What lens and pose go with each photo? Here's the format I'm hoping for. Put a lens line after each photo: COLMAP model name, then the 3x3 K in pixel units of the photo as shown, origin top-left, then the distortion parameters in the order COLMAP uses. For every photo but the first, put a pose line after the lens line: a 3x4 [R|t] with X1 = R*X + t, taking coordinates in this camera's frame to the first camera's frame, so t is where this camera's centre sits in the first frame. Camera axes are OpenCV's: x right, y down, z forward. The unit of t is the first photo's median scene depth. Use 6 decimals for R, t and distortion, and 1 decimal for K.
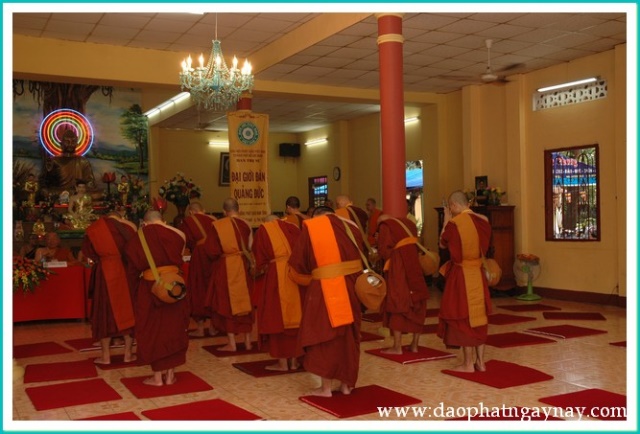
lens RADIAL K [[707.0, 0, 318.6], [0, 707.0, 225.9], [0, 0, 1]] dist [-0.045579, 0.211755]
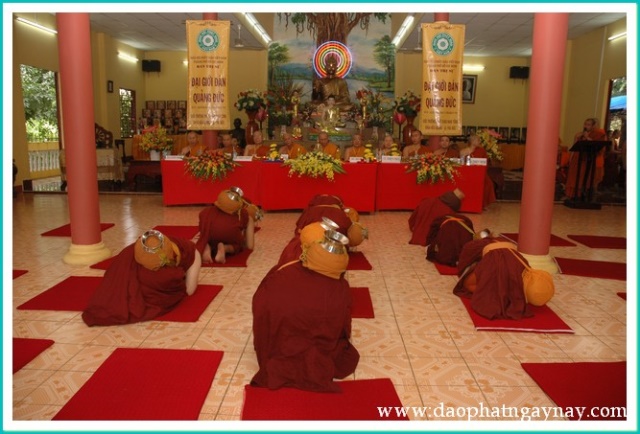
lens RADIAL K [[470.6, 0, 320.8], [0, 470.6, 220.3], [0, 0, 1]] dist [-0.173994, 0.152220]
pose [[0.866699, 0.119428, -0.484325, 0.083260], [-0.034501, 0.982944, 0.180641, 0.007245], [0.497637, -0.139852, 0.856036, 0.248516]]
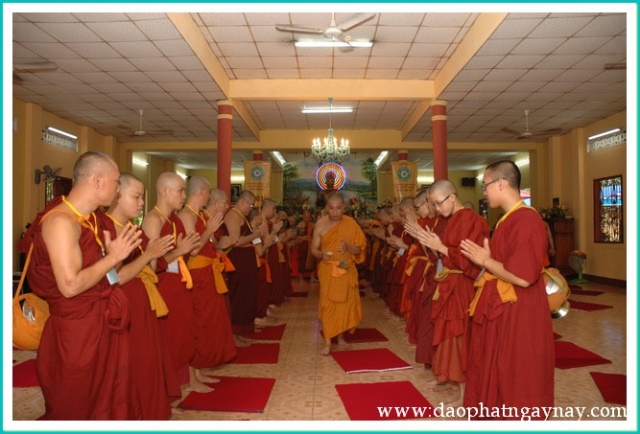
lens RADIAL K [[474.5, 0, 321.9], [0, 474.5, 223.3], [0, 0, 1]] dist [-0.175572, 0.150511]
pose [[0.879953, 0.009227, -0.474971, 0.214947], [-0.018122, 0.999736, -0.014151, 0.003982], [0.474715, 0.021059, 0.879888, -0.059490]]
